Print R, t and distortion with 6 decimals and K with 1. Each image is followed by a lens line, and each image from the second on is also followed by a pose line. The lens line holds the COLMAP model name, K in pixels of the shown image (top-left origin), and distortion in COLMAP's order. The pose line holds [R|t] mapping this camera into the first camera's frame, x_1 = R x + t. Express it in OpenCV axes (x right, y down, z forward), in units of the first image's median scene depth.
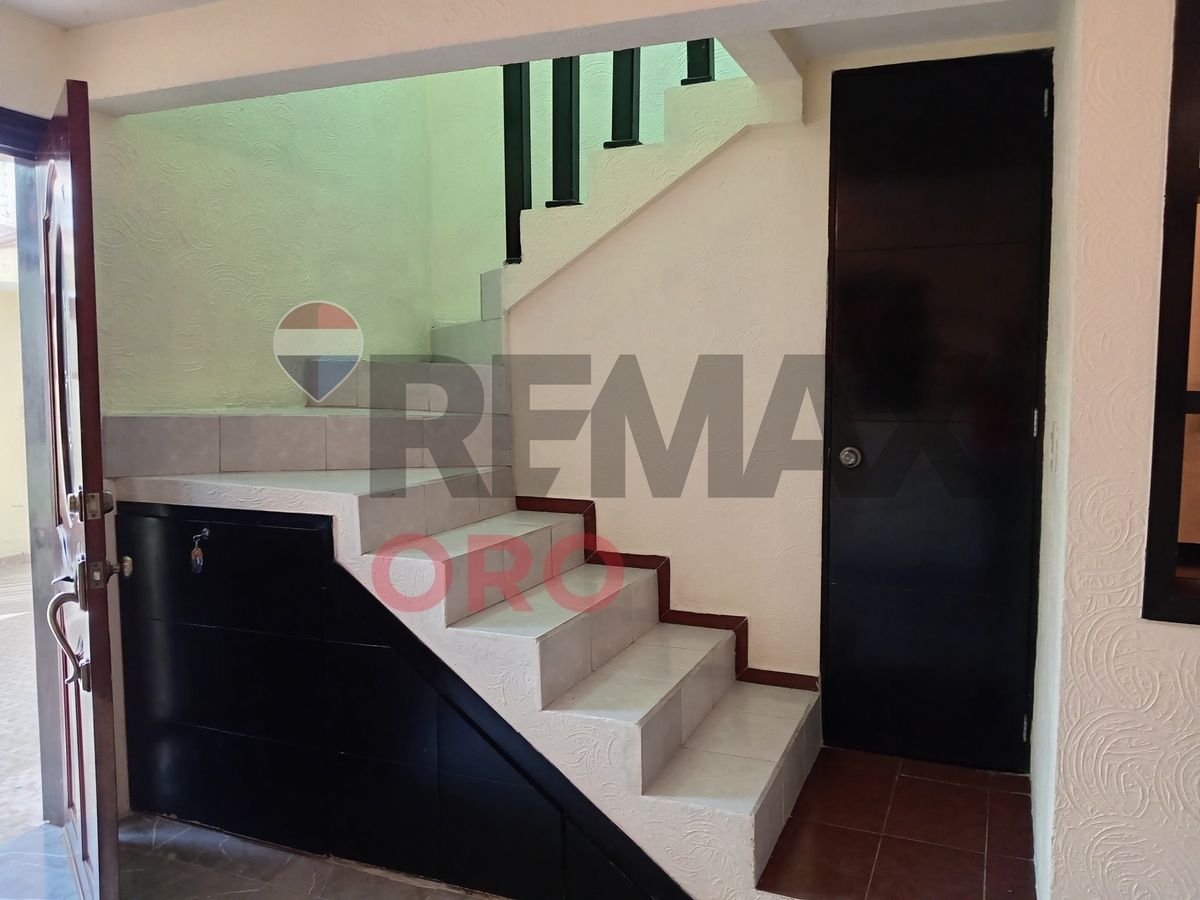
lens RADIAL K [[934.7, 0, 600.8], [0, 934.7, 444.2], [0, 0, 1]] dist [0.056600, -0.100187]
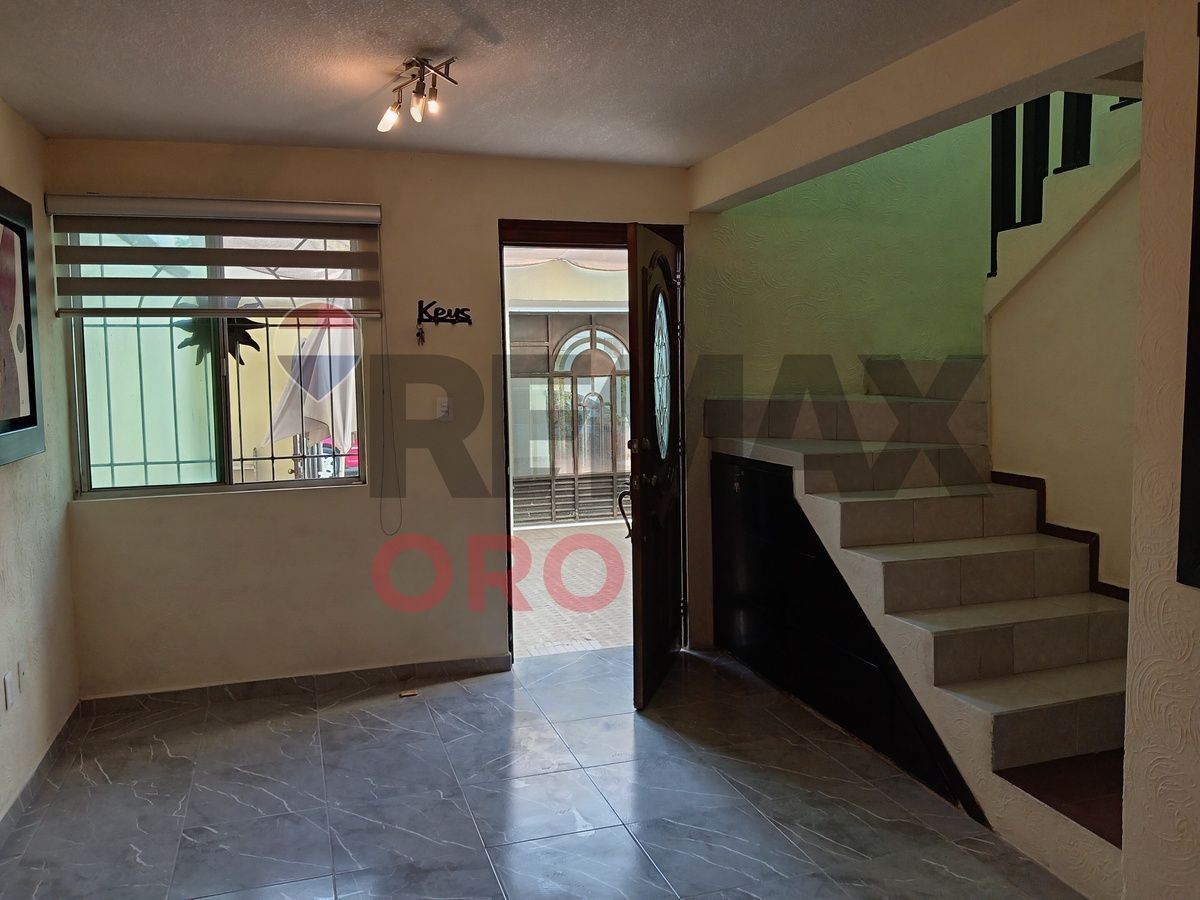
lens RADIAL K [[934.7, 0, 600.8], [0, 934.7, 444.2], [0, 0, 1]] dist [0.056600, -0.100187]
pose [[0.647375, 0.051790, -0.760410, 0.621853], [-0.039934, 0.998623, 0.034016, 0.000568], [0.761125, 0.008345, 0.648552, -0.200620]]
